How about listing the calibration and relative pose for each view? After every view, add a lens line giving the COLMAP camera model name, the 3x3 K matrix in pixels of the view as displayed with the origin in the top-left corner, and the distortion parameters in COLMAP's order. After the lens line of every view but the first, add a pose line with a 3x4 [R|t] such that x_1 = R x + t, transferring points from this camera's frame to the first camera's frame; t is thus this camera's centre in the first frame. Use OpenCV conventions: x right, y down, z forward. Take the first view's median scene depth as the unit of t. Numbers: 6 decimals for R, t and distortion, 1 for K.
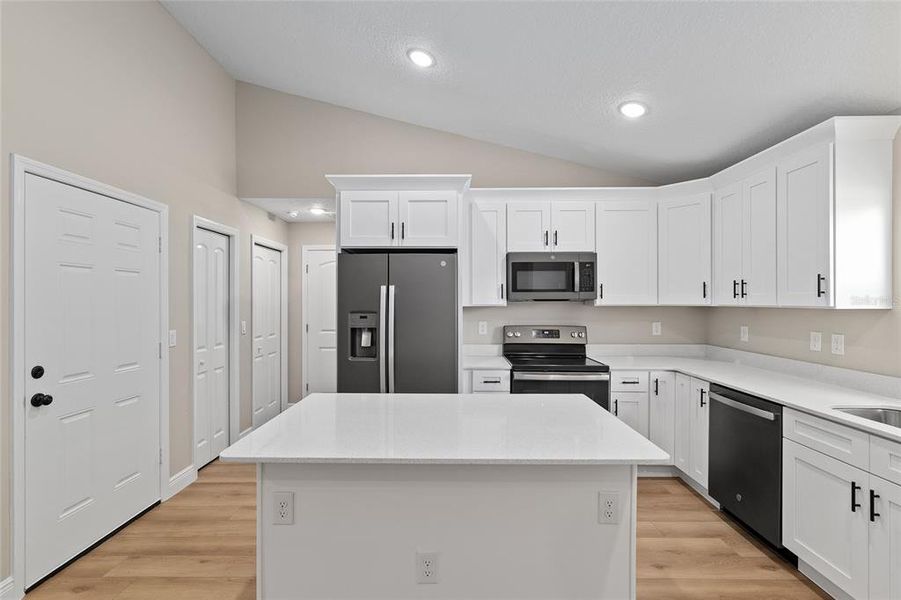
lens RADIAL K [[412.0, 0, 450.5], [0, 412.0, 300.0], [0, 0, 1]] dist [0.000163, -0.000179]
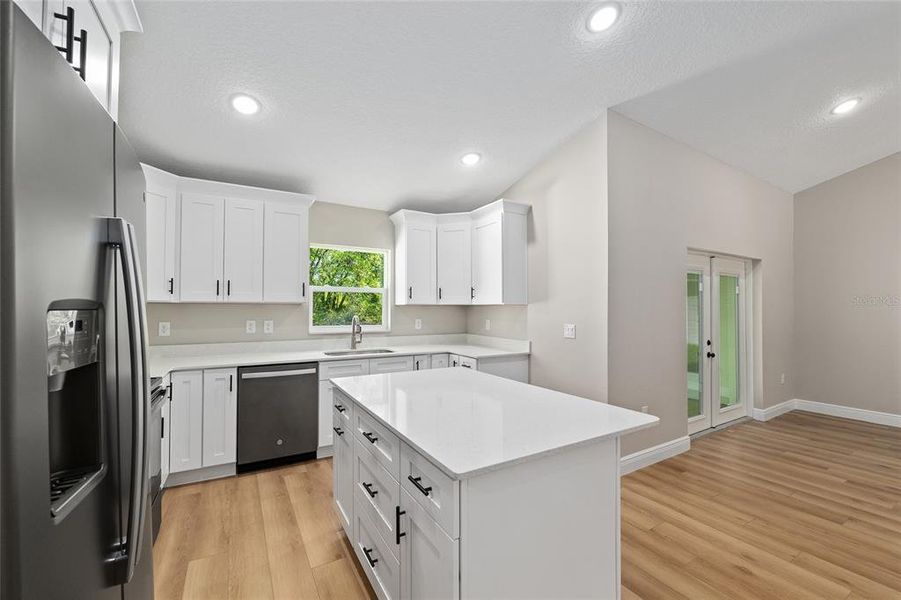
lens RADIAL K [[379.6, 0, 450.5], [0, 379.6, 300.0], [0, 0, 1]] dist [-0.001144, -0.000083]
pose [[-0.522278, 0.014771, 0.852648, -0.581557], [-0.004183, 0.999794, -0.019882, 0.027622], [-0.852765, -0.013951, -0.522108, 1.021277]]
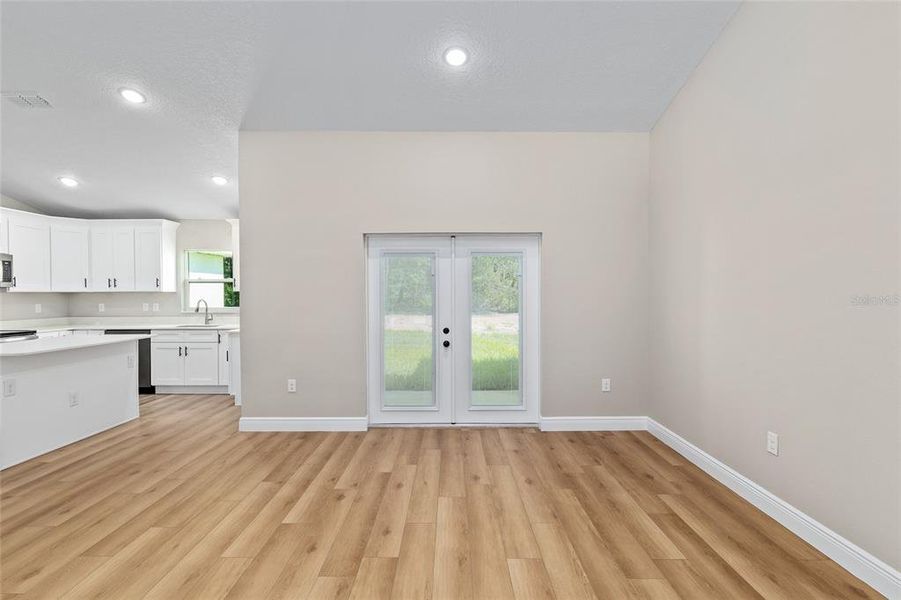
lens RADIAL K [[441.2, 0, 450.5], [0, 441.2, 300.0], [0, 0, 1]] dist [0.000991, 0.000047]
pose [[0.009278, -0.014274, 0.999855, -1.425530], [0.001844, 0.999897, 0.014258, 0.028077], [-0.999955, 0.001711, 0.009304, -0.655967]]
